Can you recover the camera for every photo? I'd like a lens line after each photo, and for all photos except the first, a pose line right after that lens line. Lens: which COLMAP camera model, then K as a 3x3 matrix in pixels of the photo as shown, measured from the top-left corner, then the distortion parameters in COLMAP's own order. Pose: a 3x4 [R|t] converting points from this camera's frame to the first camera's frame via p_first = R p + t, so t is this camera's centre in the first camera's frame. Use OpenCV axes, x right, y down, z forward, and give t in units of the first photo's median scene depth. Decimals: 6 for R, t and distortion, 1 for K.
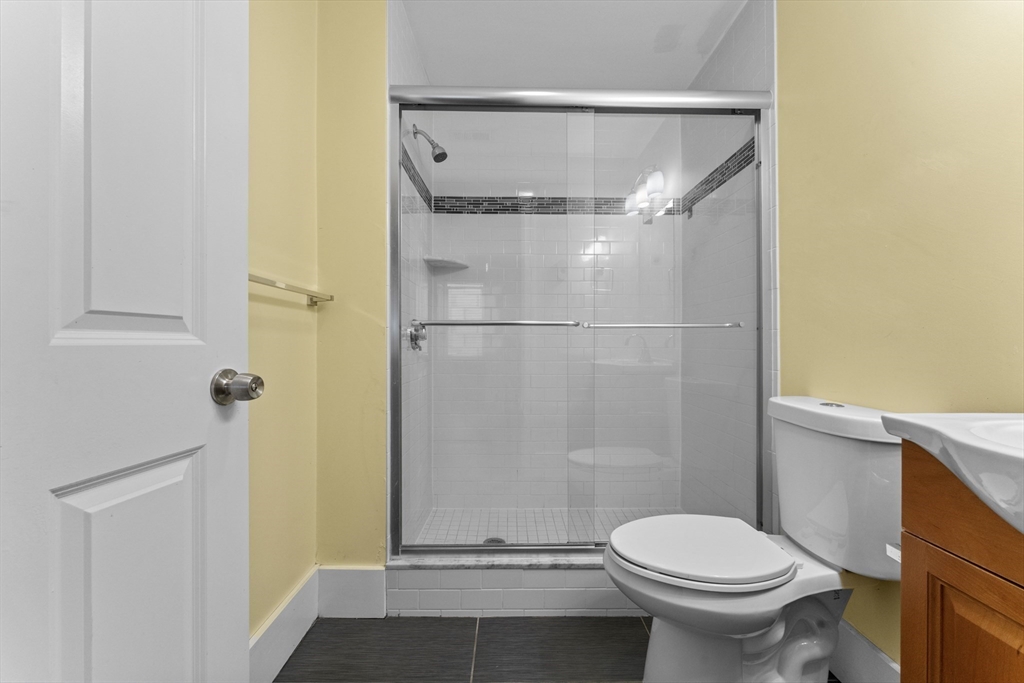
lens RADIAL K [[405.2, 0, 512.0], [0, 405.2, 341.5], [0, 0, 1]] dist [0.000725, -0.000152]
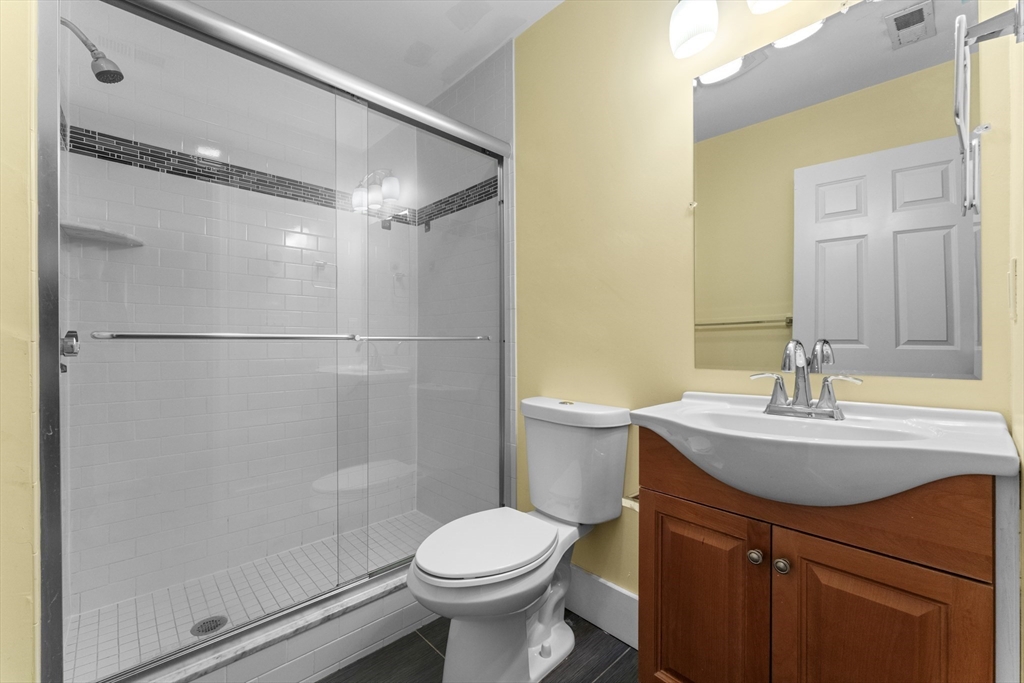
lens RADIAL K [[420.8, 0, 512.0], [0, 420.8, 341.5], [0, 0, 1]] dist [-0.001026, -0.000517]
pose [[0.738675, -0.001458, 0.674060, -0.190311], [-0.001116, 0.999994, 0.003386, -0.034929], [-0.674061, -0.003253, 0.738669, 0.070639]]
